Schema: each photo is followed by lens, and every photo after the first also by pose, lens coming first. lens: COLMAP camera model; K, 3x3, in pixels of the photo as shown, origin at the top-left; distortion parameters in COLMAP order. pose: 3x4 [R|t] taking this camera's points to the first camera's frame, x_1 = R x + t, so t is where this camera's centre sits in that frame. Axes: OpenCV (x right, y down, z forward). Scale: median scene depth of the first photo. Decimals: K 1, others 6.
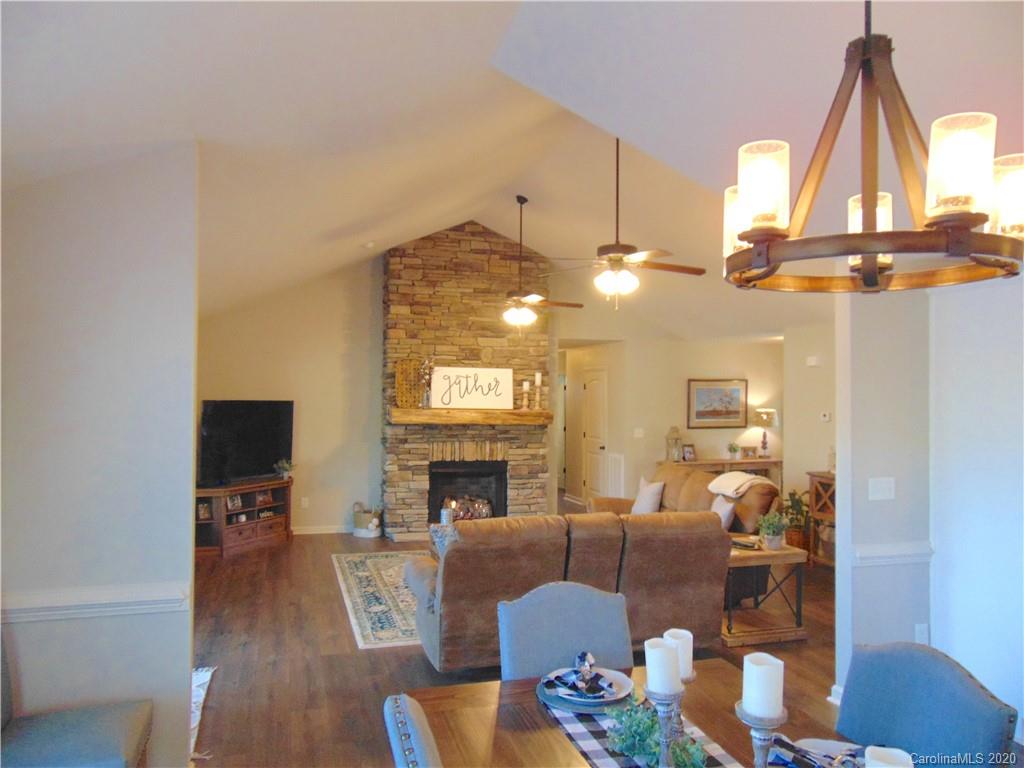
lens RADIAL K [[766.1, 0, 512.0], [0, 766.1, 384.0], [0, 0, 1]] dist [-0.039219, 0.079313]
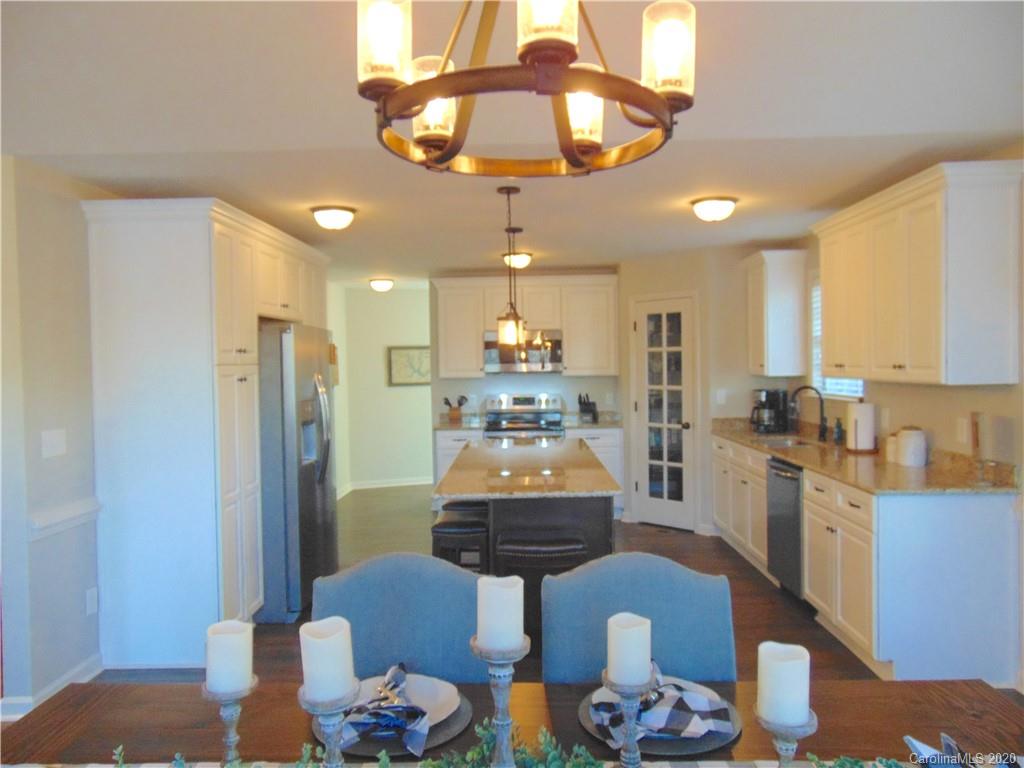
lens RADIAL K [[766.1, 0, 512.0], [0, 766.1, 384.0], [0, 0, 1]] dist [-0.039219, 0.079313]
pose [[0.307372, -0.036393, 0.950893, -0.074712], [0.003008, 0.999301, 0.037274, 0.020142], [-0.951585, -0.008597, 0.307267, 0.123919]]
